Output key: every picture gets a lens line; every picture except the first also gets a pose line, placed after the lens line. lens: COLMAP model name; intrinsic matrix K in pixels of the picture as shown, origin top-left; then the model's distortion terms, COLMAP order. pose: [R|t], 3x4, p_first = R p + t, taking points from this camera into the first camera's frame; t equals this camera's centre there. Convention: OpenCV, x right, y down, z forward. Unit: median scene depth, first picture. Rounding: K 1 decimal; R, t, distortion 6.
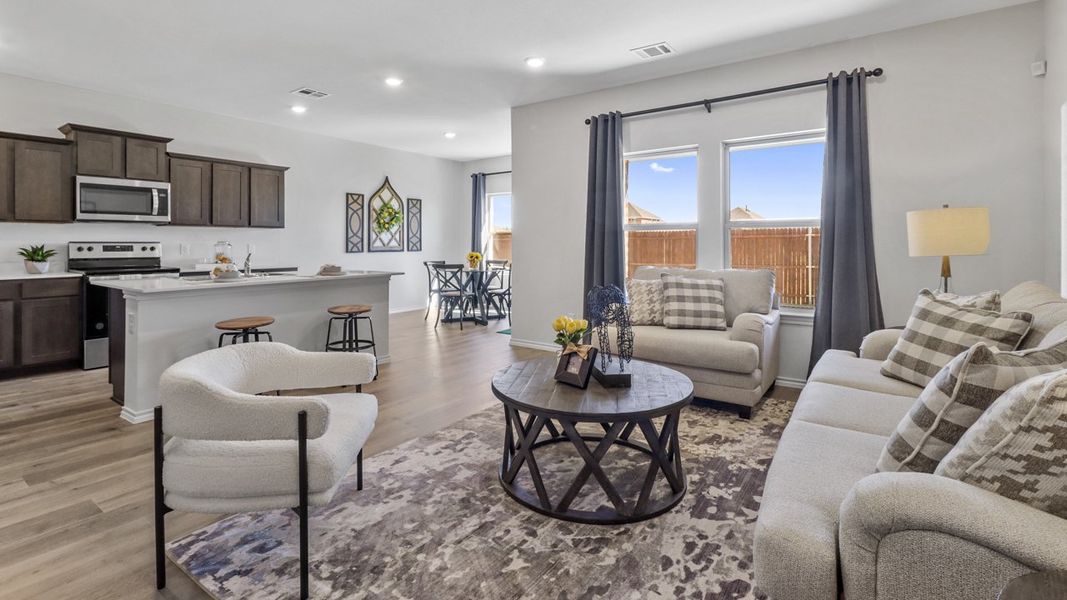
lens RADIAL K [[492.0, 0, 528.0], [0, 492.0, 242.0], [0, 0, 1]] dist [0.003826, -0.001506]
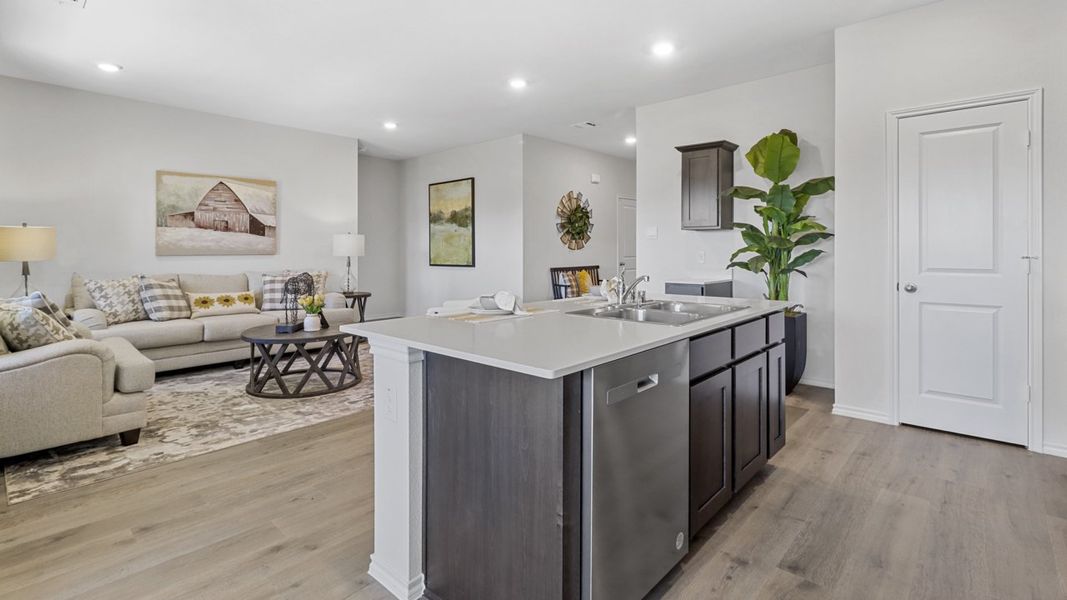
lens RADIAL K [[492.0, 0, 529.2], [0, 492.0, 249.4], [0, 0, 1]] dist [0.003826, -0.001506]
pose [[-0.992121, 0.001992, 0.125267, -0.404967], [0.001873, 0.999998, -0.001063, 0.001111], [-0.125269, -0.000820, -0.992123, 1.229727]]
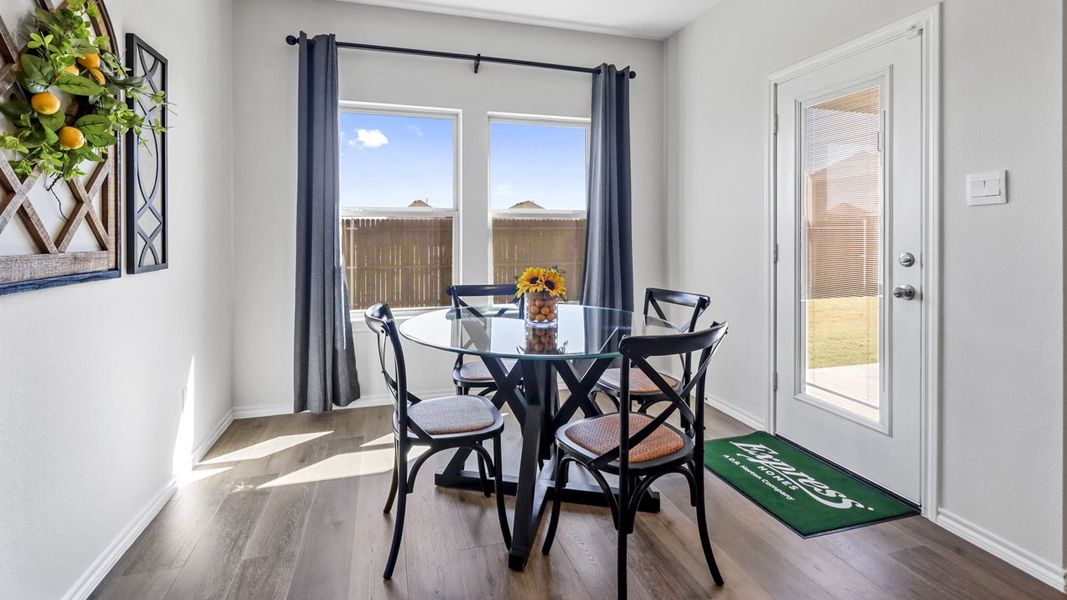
lens RADIAL K [[492.0, 0, 522.8], [0, 492.0, 237.7], [0, 0, 1]] dist [0.003826, -0.001506]
pose [[0.623721, -0.001053, 0.781647, -0.484390], [-0.003440, 0.999986, 0.004093, 0.001891], [-0.781640, -0.005242, 0.623708, 1.142063]]
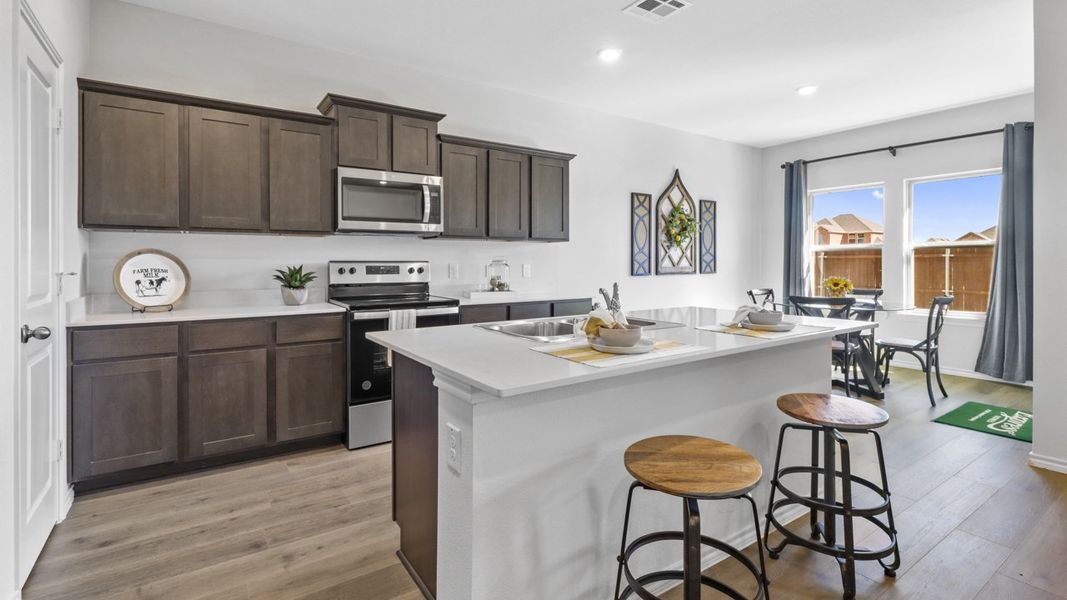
lens RADIAL K [[492.0, 0, 530.3], [0, 492.0, 263.9], [0, 0, 1]] dist [0.003826, -0.001506]
pose [[0.938996, 0.000164, -0.343927, -0.363165], [0.001820, 0.999984, 0.005445, 0.000197], [0.343922, -0.005739, 0.938981, 0.378578]]
